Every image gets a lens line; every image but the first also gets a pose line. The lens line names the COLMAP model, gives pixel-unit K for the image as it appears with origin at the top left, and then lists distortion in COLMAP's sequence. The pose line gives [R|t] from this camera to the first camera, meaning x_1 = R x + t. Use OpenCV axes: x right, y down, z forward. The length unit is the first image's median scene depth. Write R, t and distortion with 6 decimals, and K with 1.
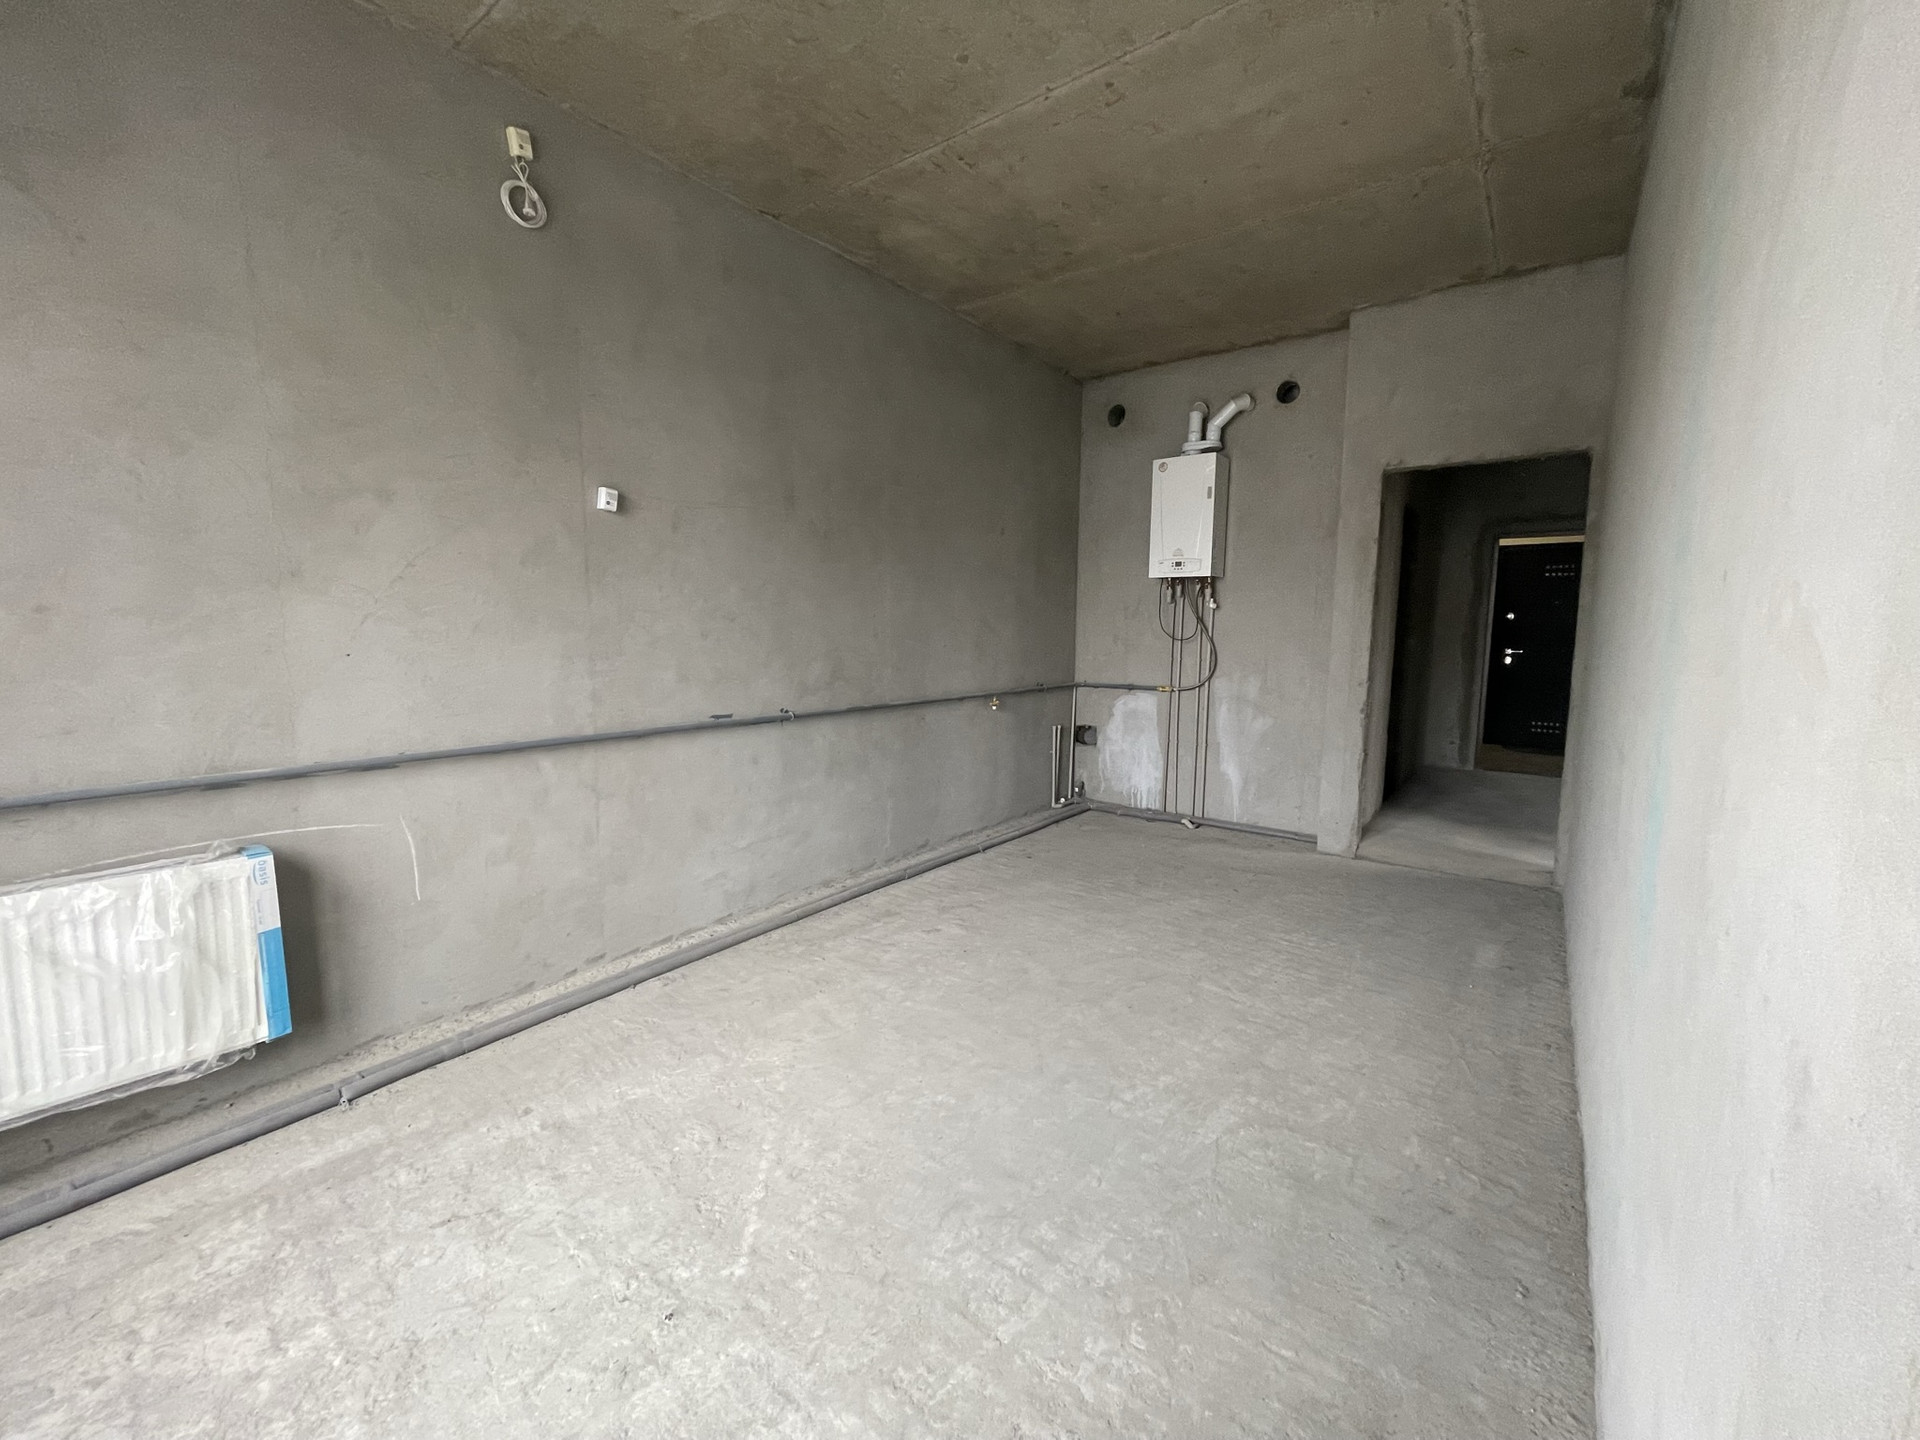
lens RADIAL K [[778.0, 0, 949.4], [0, 778.0, 718.0], [0, 0, 1]] dist [-0.001513, -0.000434]
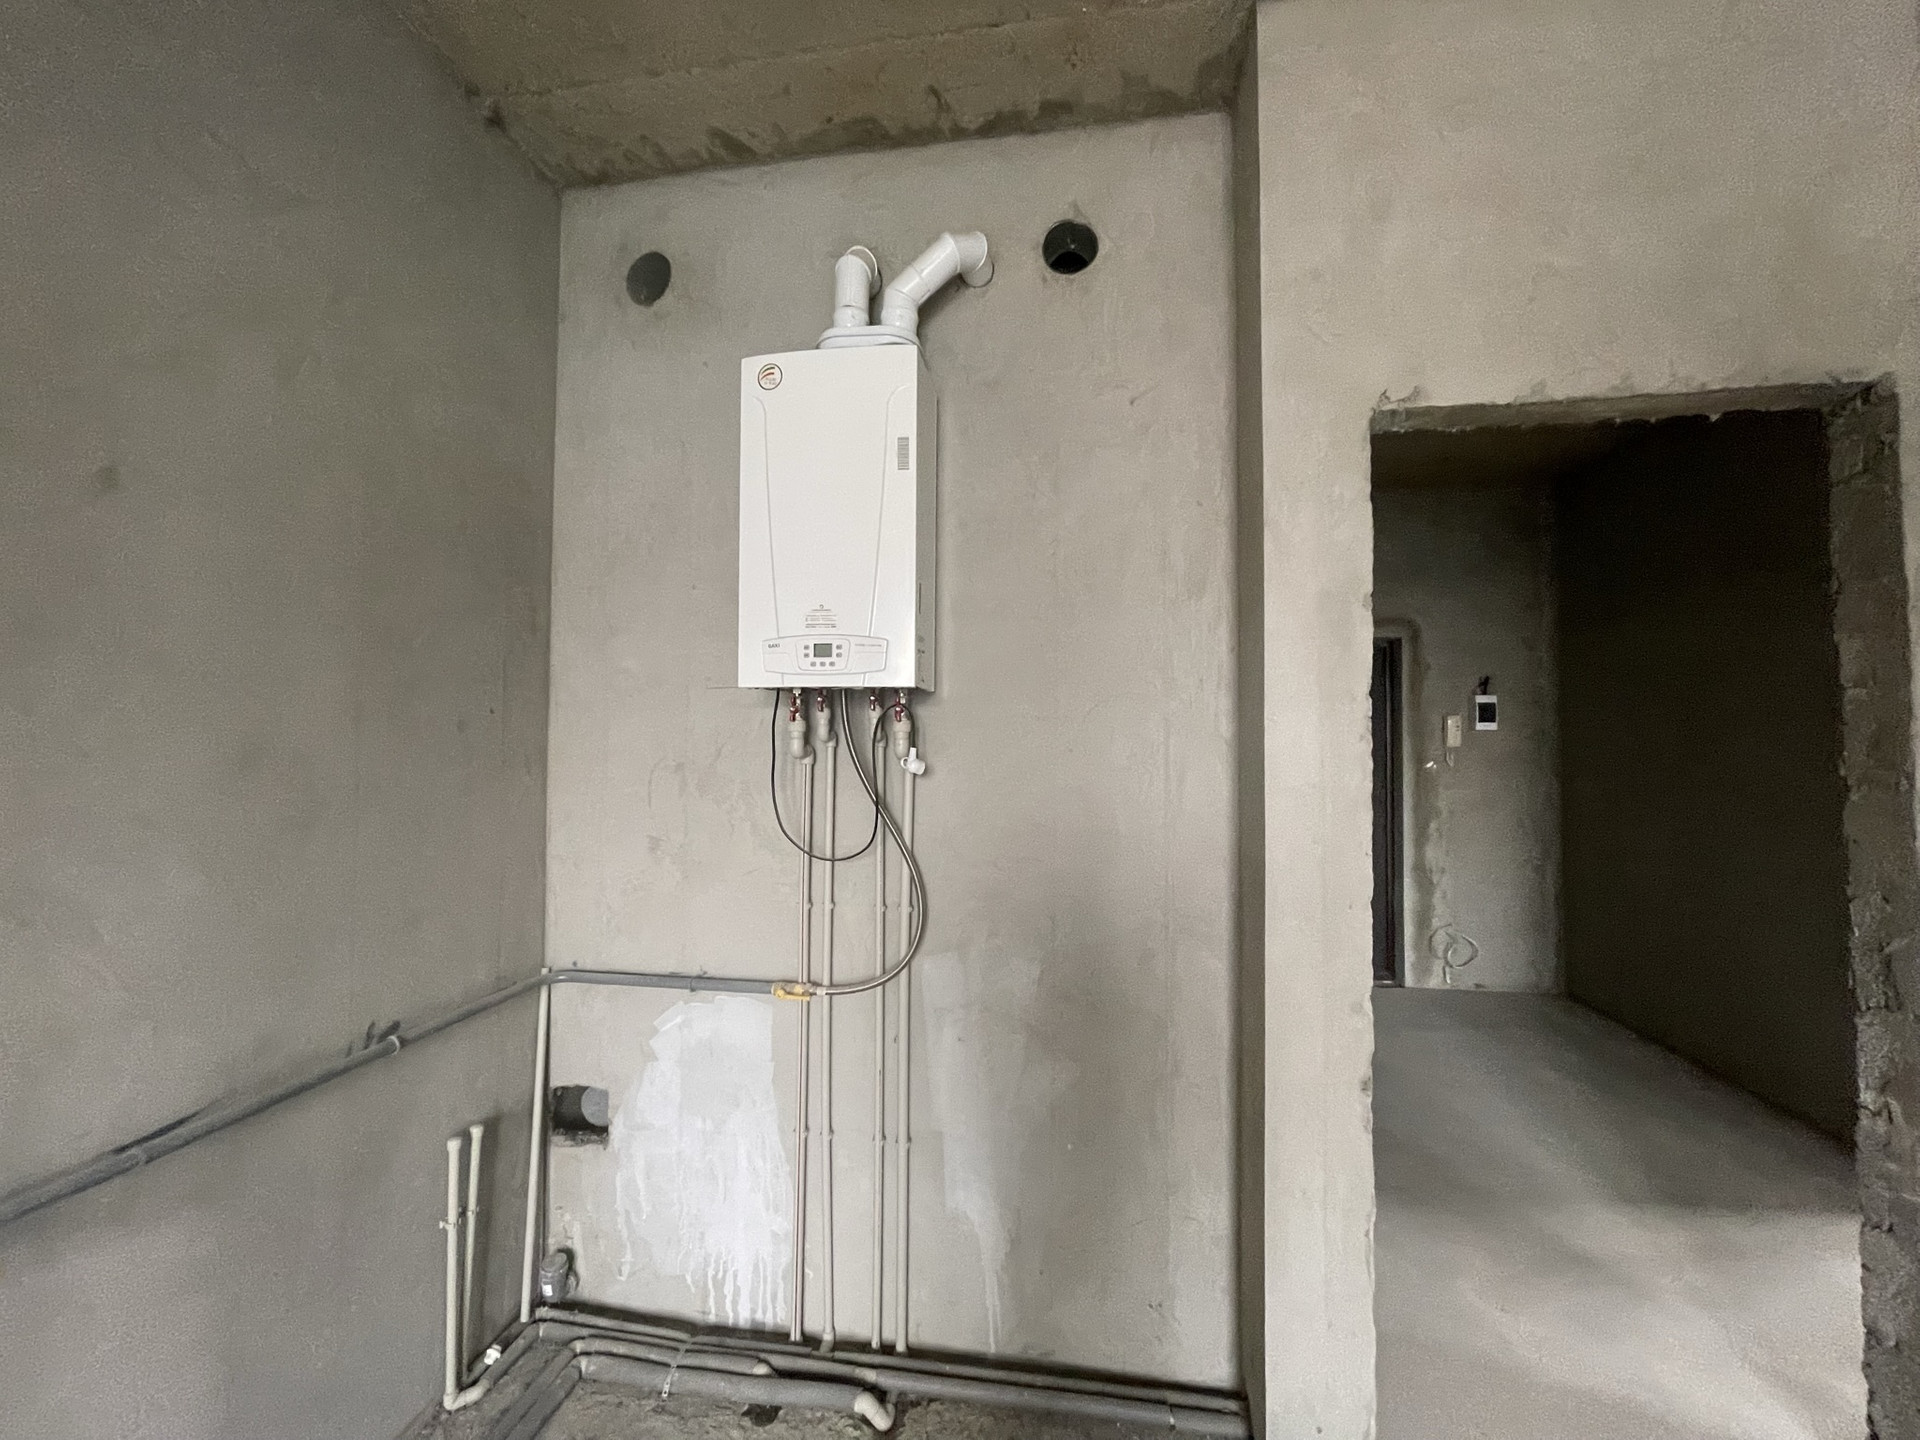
lens RADIAL K [[778.0, 0, 949.4], [0, 778.0, 718.0], [0, 0, 1]] dist [-0.001513, -0.000434]
pose [[0.883260, 0.007311, 0.468827, 0.174802], [0.056665, 0.990886, -0.122208, -0.117509], [-0.465448, 0.134507, 0.874795, 0.646195]]
